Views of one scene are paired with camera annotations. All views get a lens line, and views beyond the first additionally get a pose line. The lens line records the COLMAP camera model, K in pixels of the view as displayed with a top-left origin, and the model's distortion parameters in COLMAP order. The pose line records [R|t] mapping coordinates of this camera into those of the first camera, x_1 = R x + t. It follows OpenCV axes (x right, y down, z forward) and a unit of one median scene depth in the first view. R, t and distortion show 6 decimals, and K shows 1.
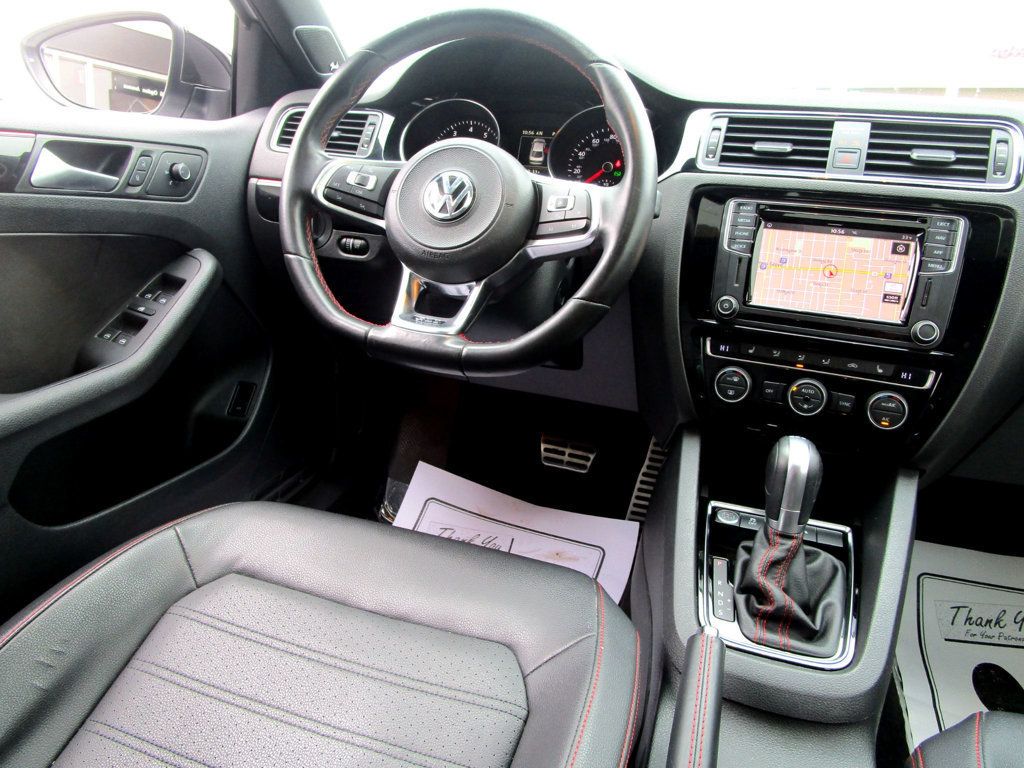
lens RADIAL K [[742.1, 0, 508.3], [0, 742.1, 378.3], [0, 0, 1]] dist [-0.022331, 0.009528]
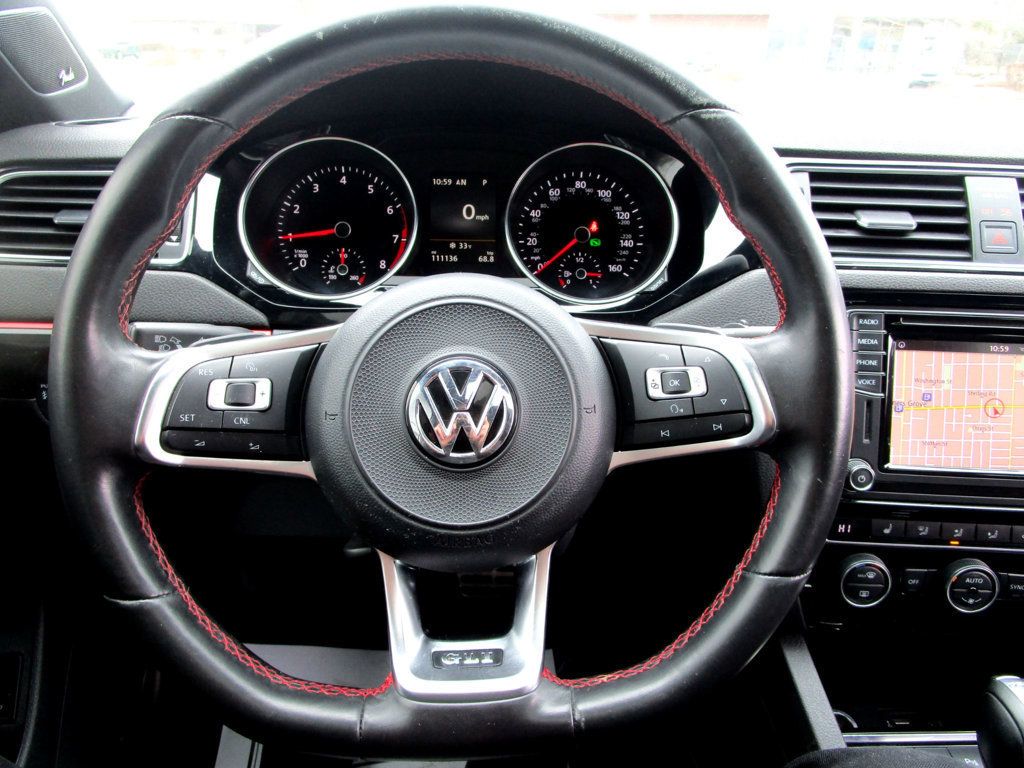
lens RADIAL K [[742.1, 0, 515.8], [0, 742.1, 392.5], [0, 0, 1]] dist [-0.022331, 0.009528]
pose [[0.935004, -0.162910, 0.315005, -0.184741], [0.131843, 0.984260, 0.117688, -0.292591], [-0.329219, -0.068508, 0.941765, 0.500513]]
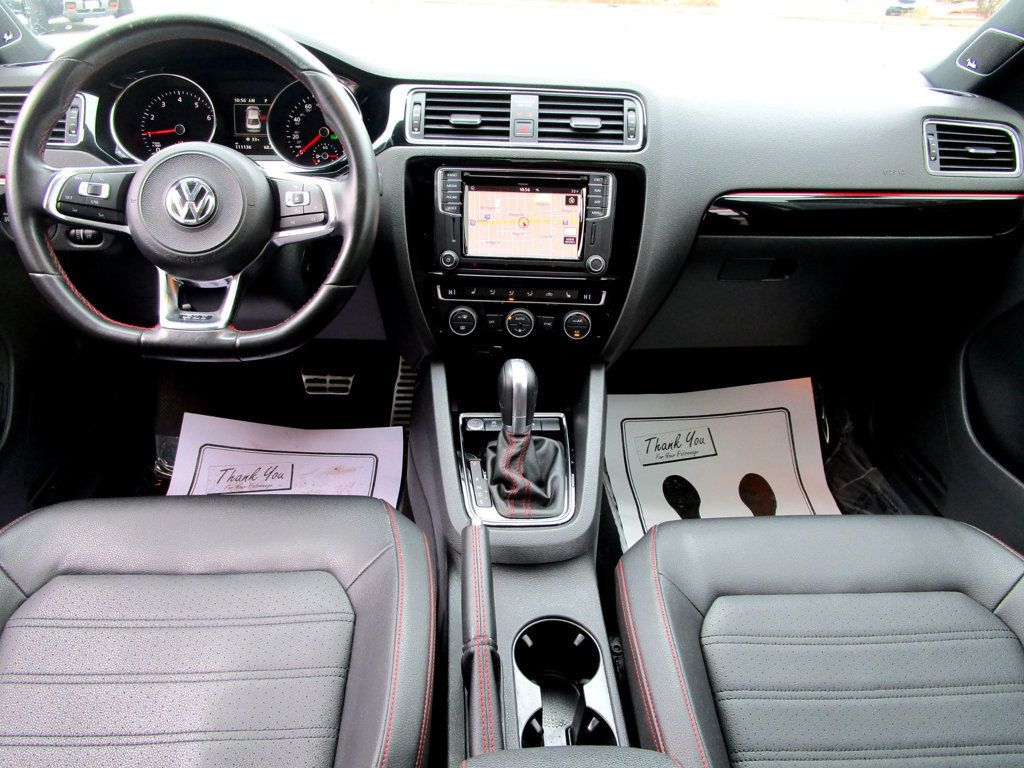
lens RADIAL K [[742.1, 0, 509.8], [0, 742.1, 382.4], [0, 0, 1]] dist [-0.022331, 0.009528]
pose [[0.925168, -0.197330, 0.324230, -0.048827], [0.137533, 0.970465, 0.198196, -0.132005], [-0.353764, -0.138772, 0.924983, -0.195779]]
